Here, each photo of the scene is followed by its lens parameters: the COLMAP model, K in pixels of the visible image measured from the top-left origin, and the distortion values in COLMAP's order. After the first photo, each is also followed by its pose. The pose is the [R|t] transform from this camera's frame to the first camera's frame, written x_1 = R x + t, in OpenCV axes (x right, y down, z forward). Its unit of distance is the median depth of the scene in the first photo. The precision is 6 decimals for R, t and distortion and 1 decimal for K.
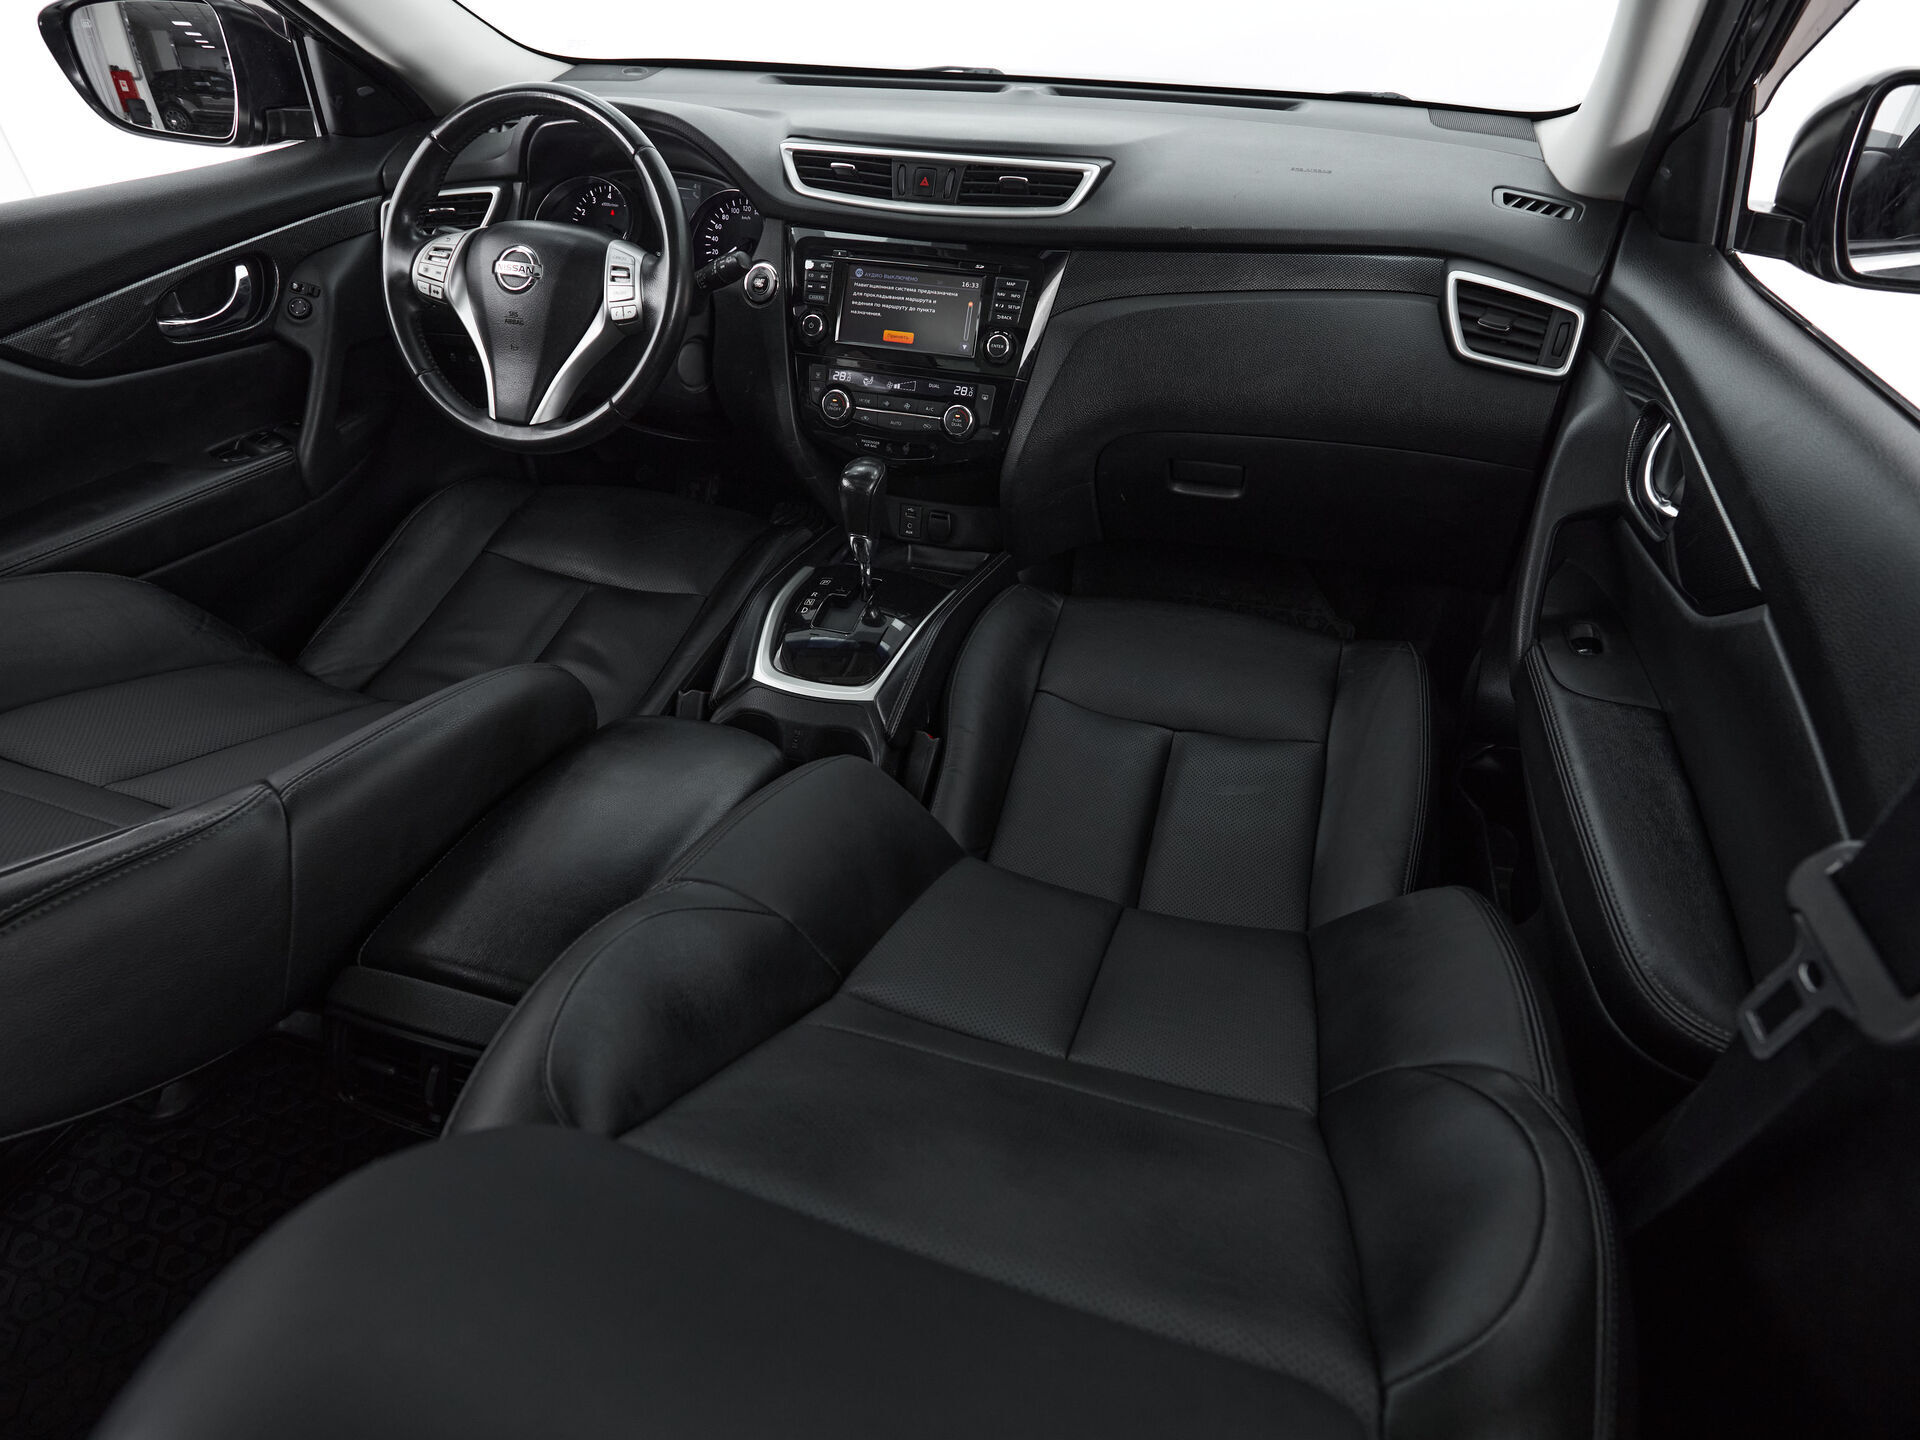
lens RADIAL K [[1038.1, 0, 974.1], [0, 1038.1, 713.8], [0, 0, 1]] dist [-0.000035, -0.001537]
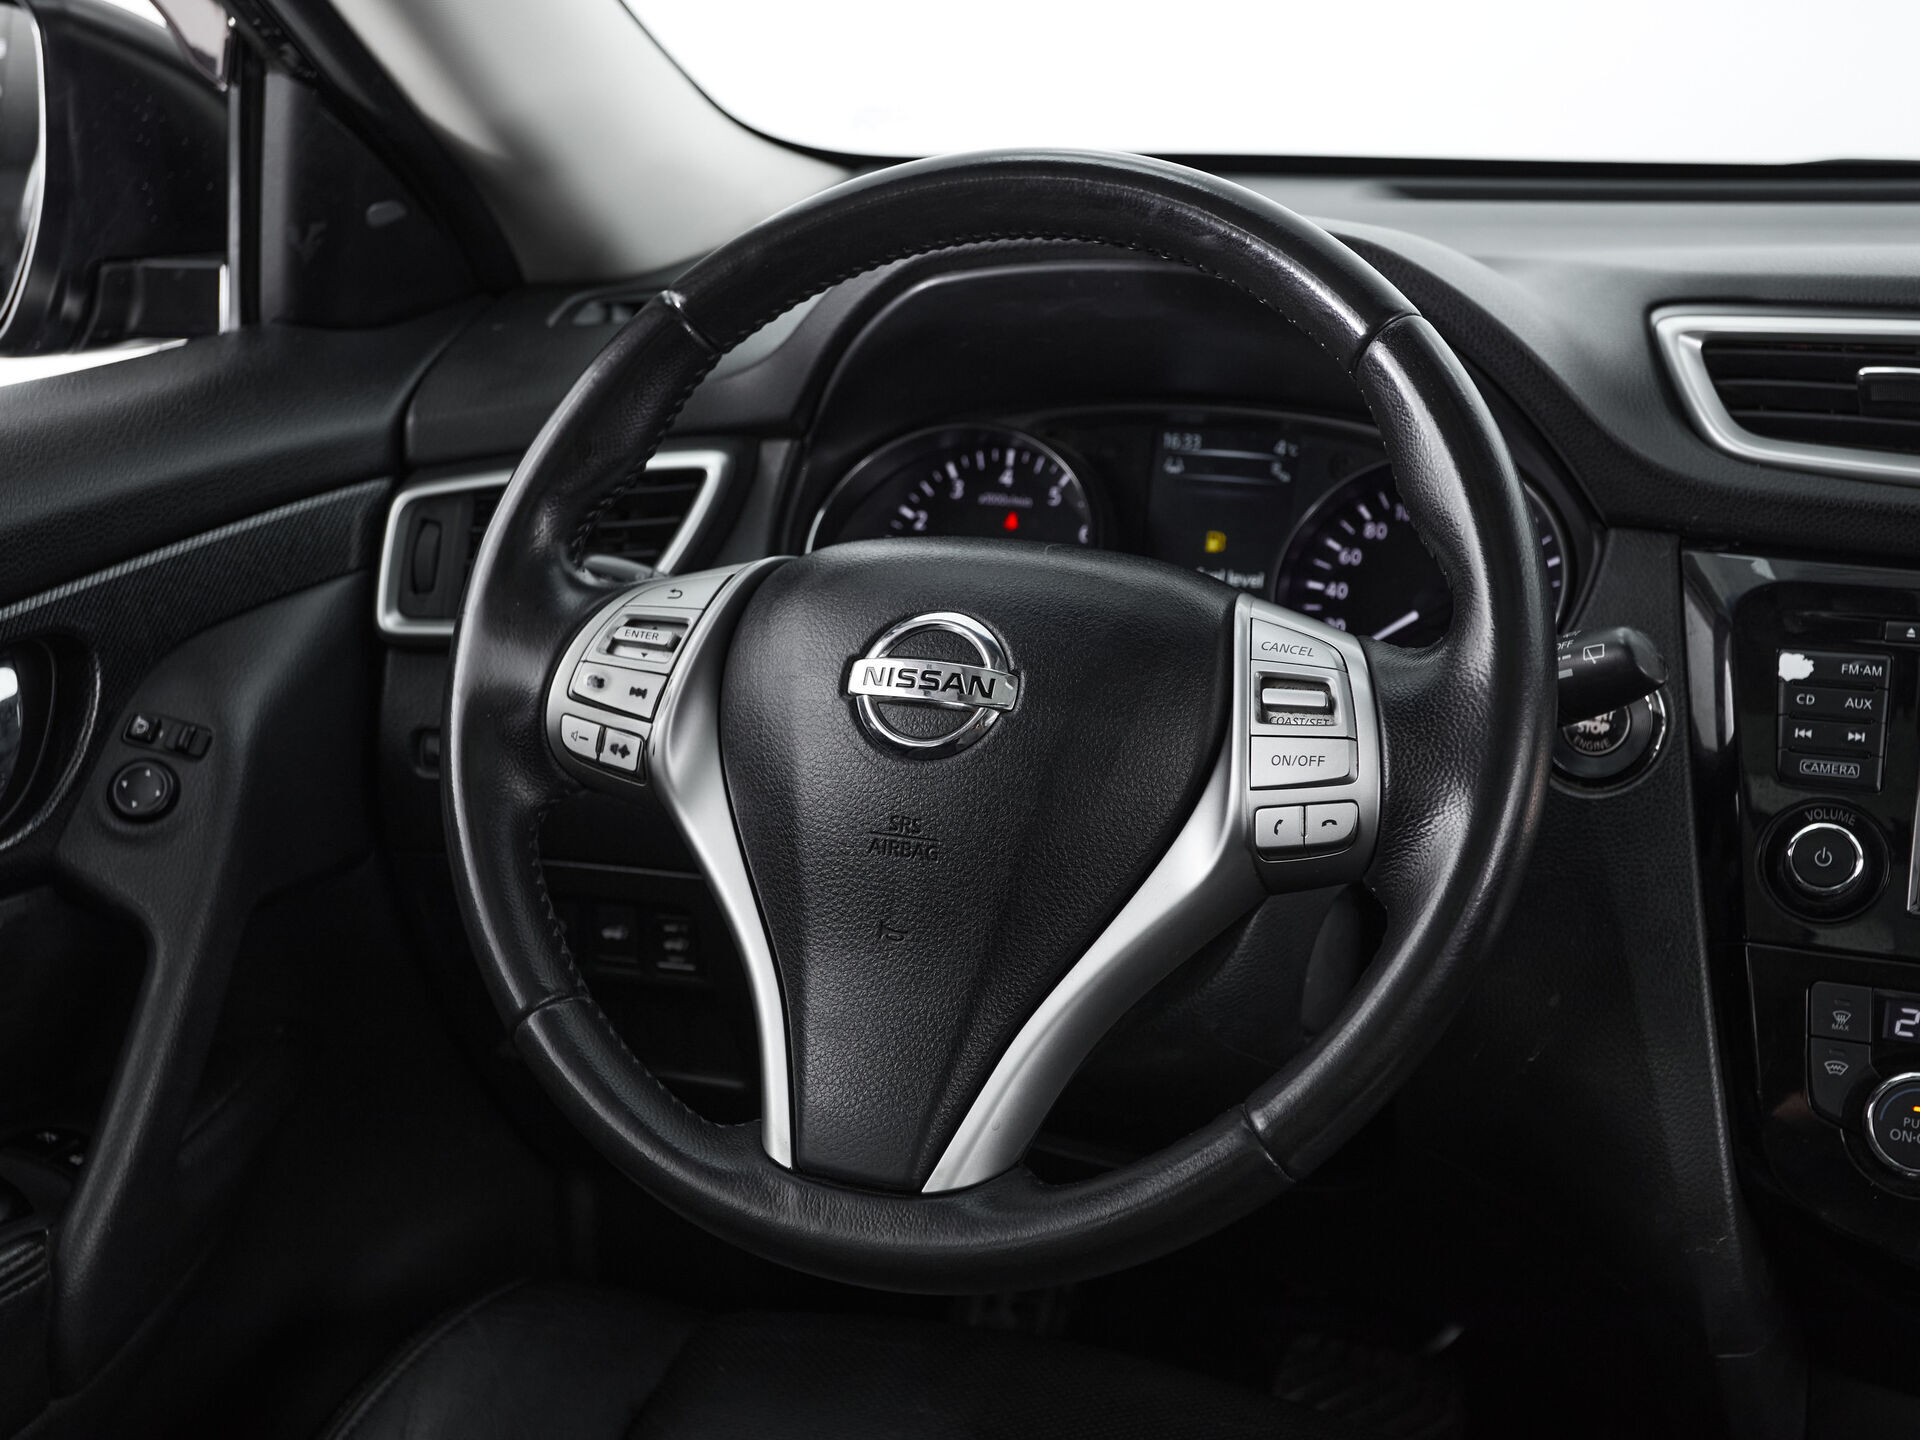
lens RADIAL K [[2514.4, 0, 923.9], [0, 2514.4, 694.6], [0, 0, 1]] dist [0.036930, 0.000000]
pose [[0.994988, 0.001686, -0.099982, -0.345855], [-0.039335, 0.925852, -0.375834, -0.141152], [0.091935, 0.377883, 0.921278, 0.306866]]
